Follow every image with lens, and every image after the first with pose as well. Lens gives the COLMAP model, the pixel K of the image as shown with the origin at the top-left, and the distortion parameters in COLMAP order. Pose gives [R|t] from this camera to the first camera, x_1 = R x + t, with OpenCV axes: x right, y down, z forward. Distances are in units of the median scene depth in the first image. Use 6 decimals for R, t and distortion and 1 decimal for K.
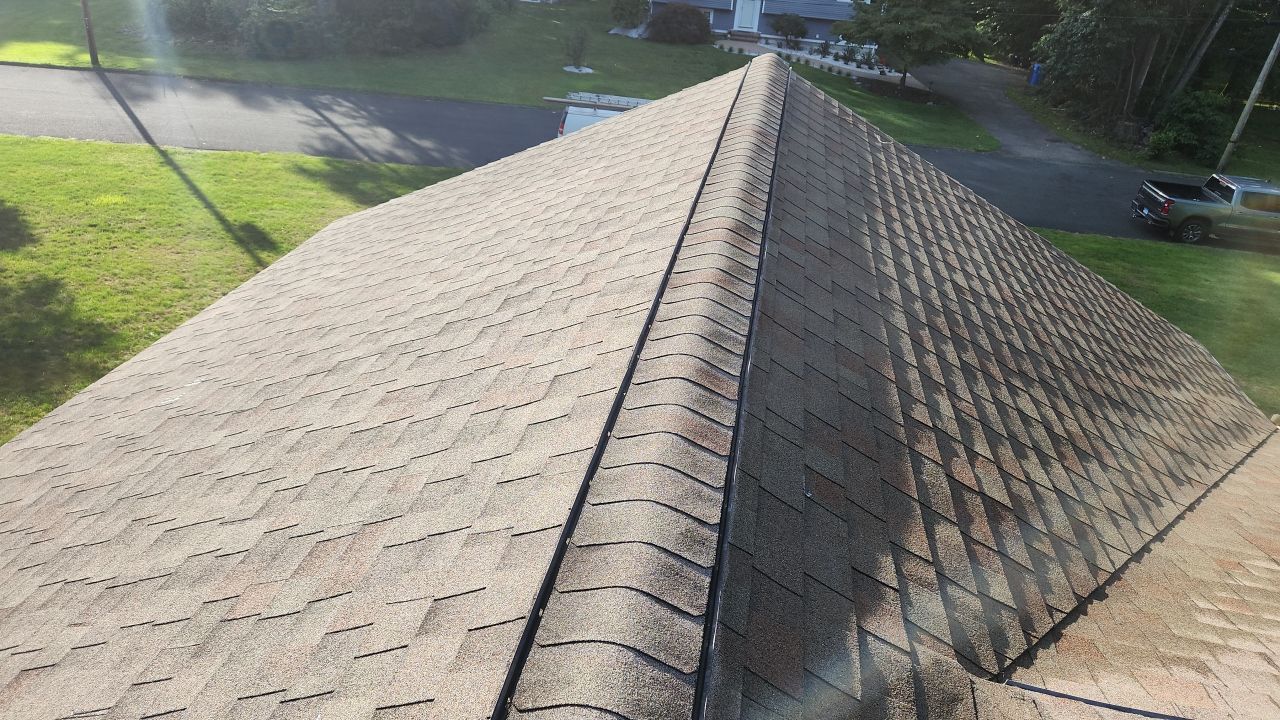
lens RADIAL K [[900.6, 0, 646.2], [0, 900.6, 362.1], [0, 0, 1]] dist [0.076450, -0.059482]
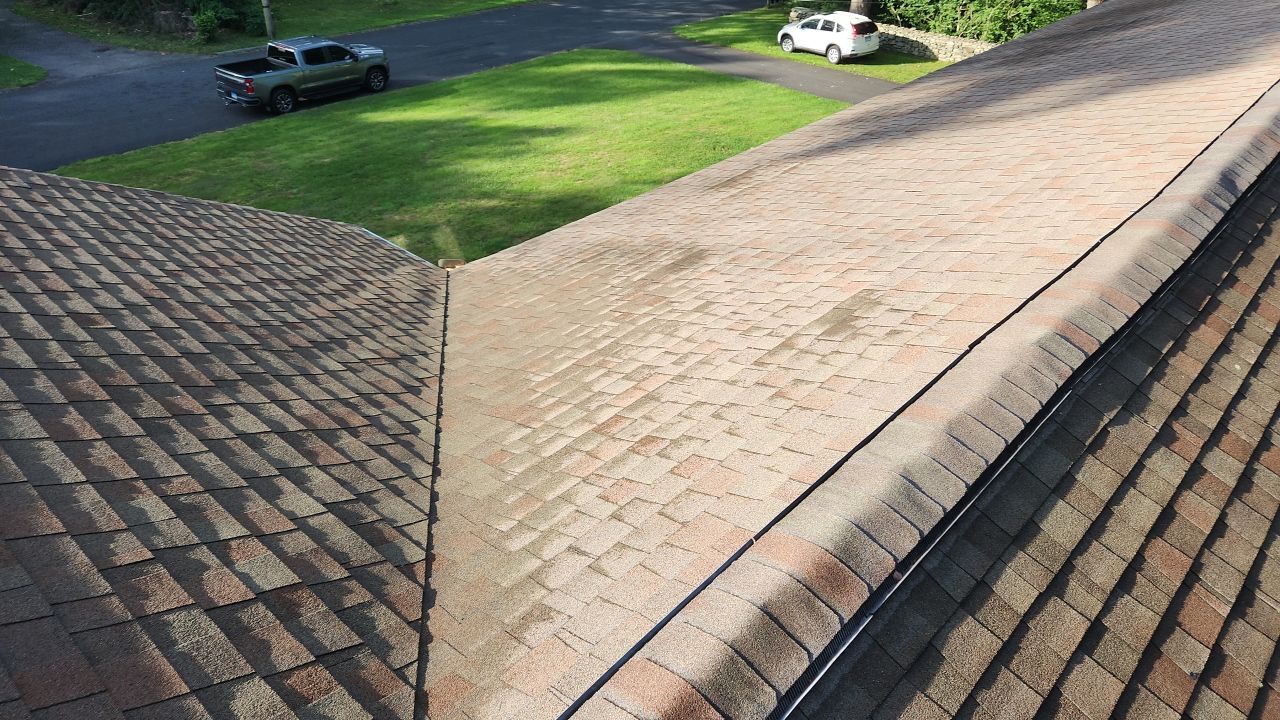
lens RADIAL K [[900.6, 0, 646.2], [0, 900.6, 362.1], [0, 0, 1]] dist [0.076450, -0.059482]
pose [[0.577402, -0.490762, 0.652502, 0.090291], [0.414081, 0.864797, 0.284013, -0.071772], [-0.703665, 0.106199, 0.702551, 0.118038]]
